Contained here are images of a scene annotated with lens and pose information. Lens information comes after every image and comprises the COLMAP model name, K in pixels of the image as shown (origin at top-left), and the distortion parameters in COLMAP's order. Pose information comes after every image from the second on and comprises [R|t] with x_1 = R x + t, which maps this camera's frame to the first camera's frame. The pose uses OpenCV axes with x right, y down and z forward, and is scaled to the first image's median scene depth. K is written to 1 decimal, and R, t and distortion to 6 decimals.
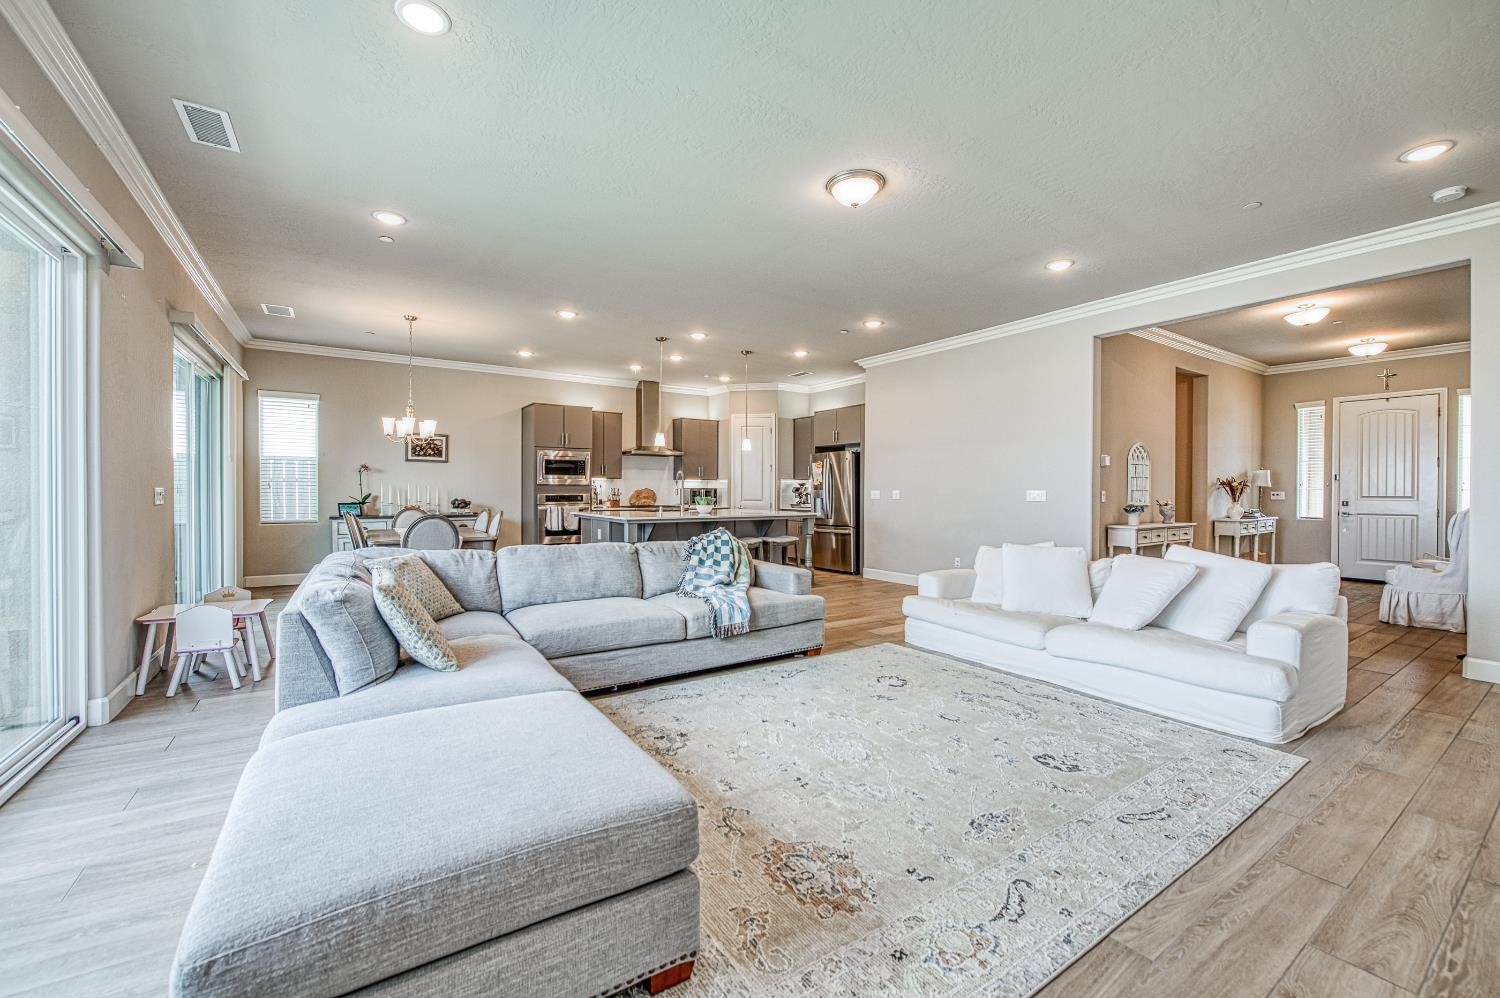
lens RADIAL K [[601.3, 0, 759.9], [0, 601.3, 488.8], [0, 0, 1]] dist [-0.006370, -0.001344]
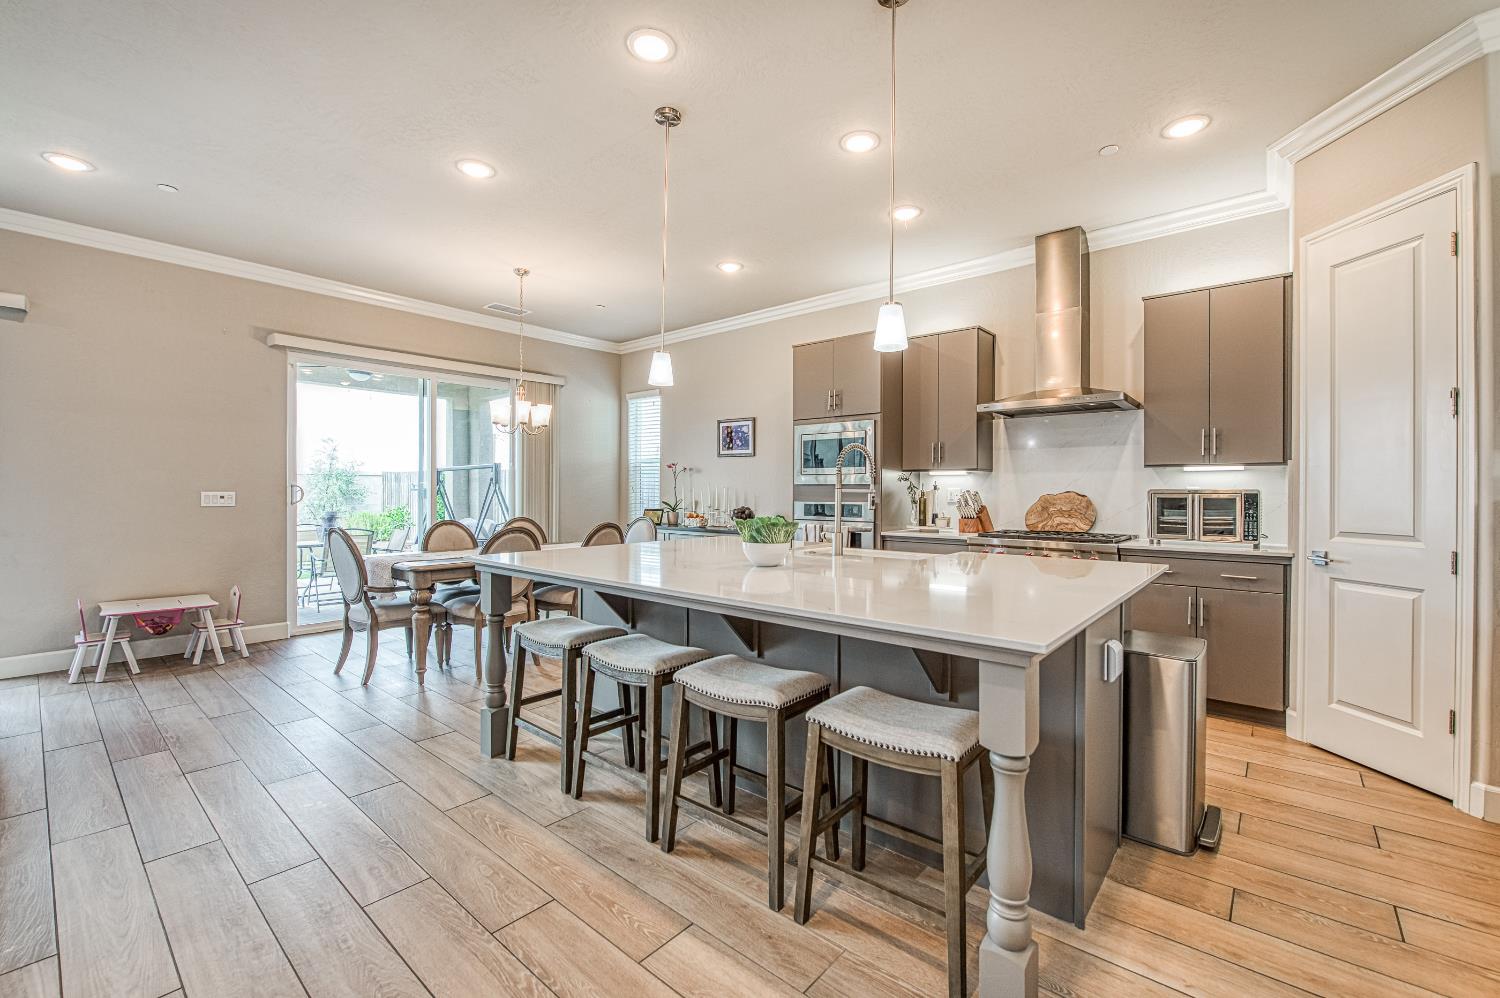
lens RADIAL K [[637.6, 0, 764.7], [0, 637.6, 497.5], [0, 0, 1]] dist [-0.007936, -0.001717]
pose [[0.267053, 0.006664, -0.963659, 0.210248], [0.000725, 0.999974, 0.007116, 0.000564], [0.963682, -0.002599, 0.267042, 0.768613]]
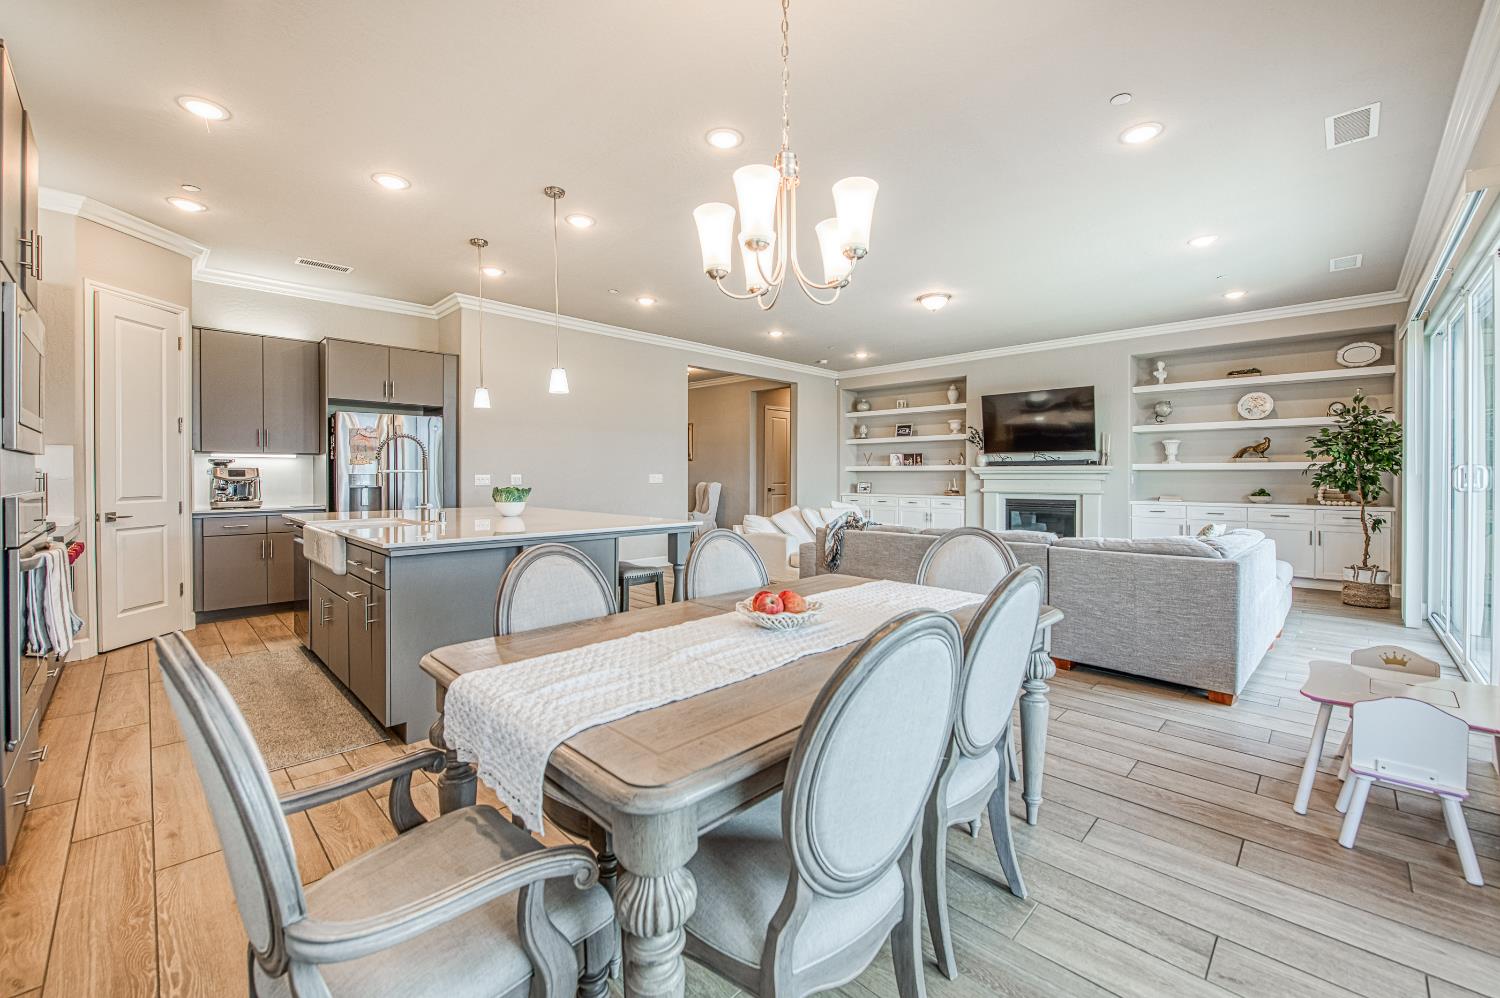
lens RADIAL K [[601.3, 0, 736.9], [0, 601.3, 477.6], [0, 0, 1]] dist [-0.006370, -0.001344]
pose [[-0.182944, -0.008597, 0.983086, -0.584488], [-0.005030, 0.999957, 0.007809, -0.000529], [-0.983111, -0.003516, -0.182979, 0.759408]]
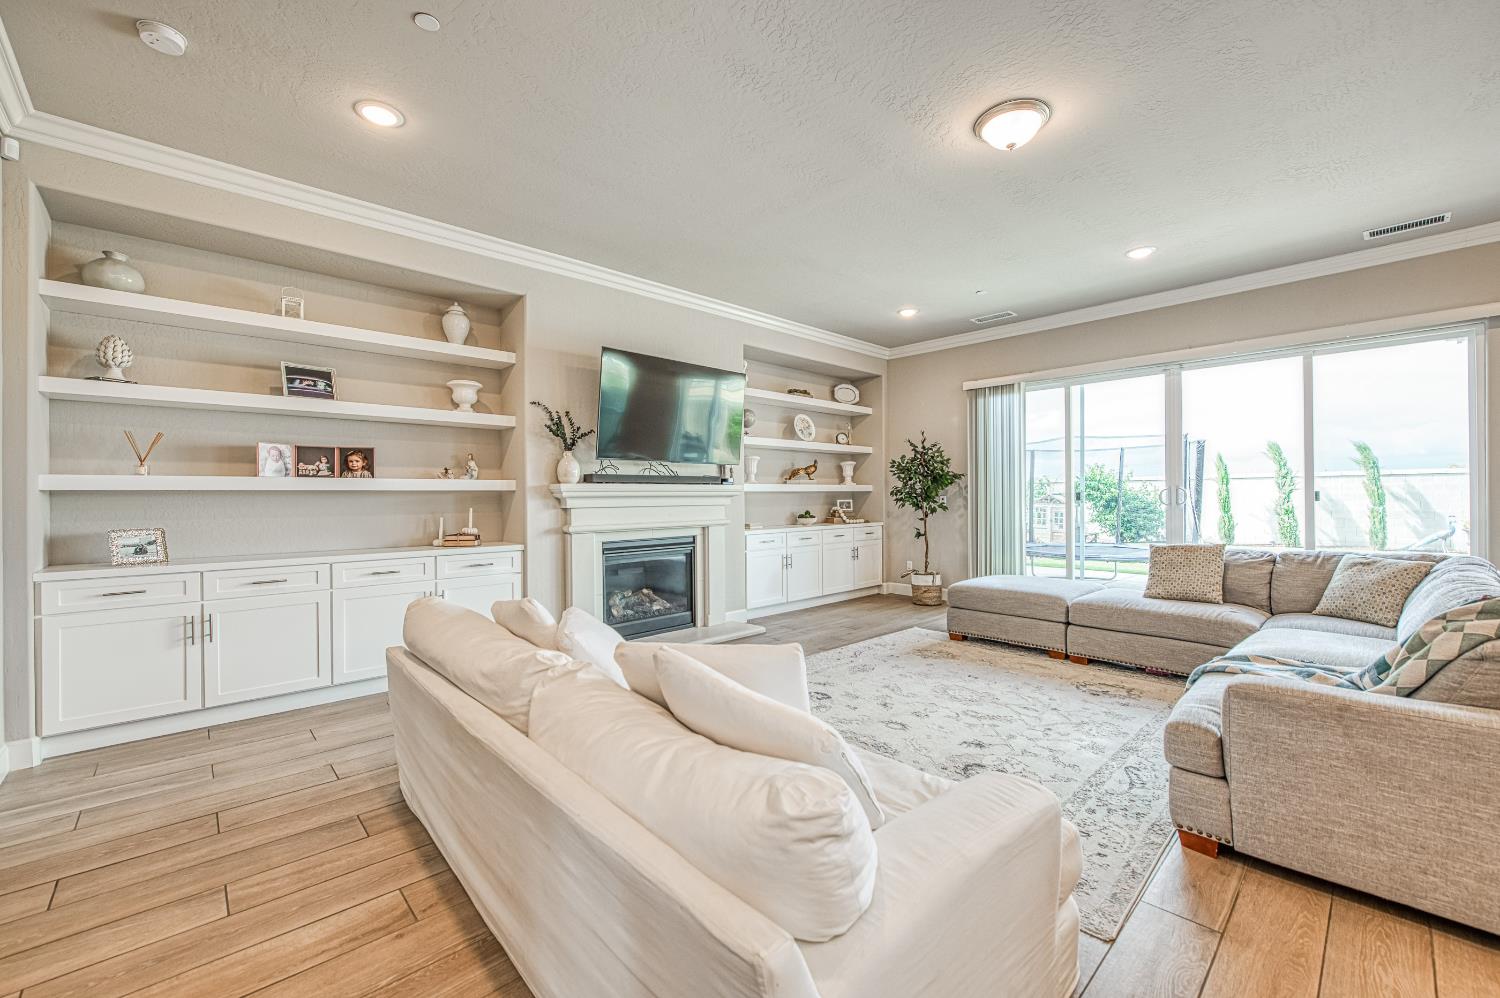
lens RADIAL K [[601.3, 0, 763.5], [0, 601.3, 490.5], [0, 0, 1]] dist [-0.006370, -0.001344]
pose [[-0.987273, 0.002679, -0.159009, 0.249373], [0.004587, 0.999922, -0.011636, -0.000369], [0.158966, -0.012217, -0.987209, 0.705848]]
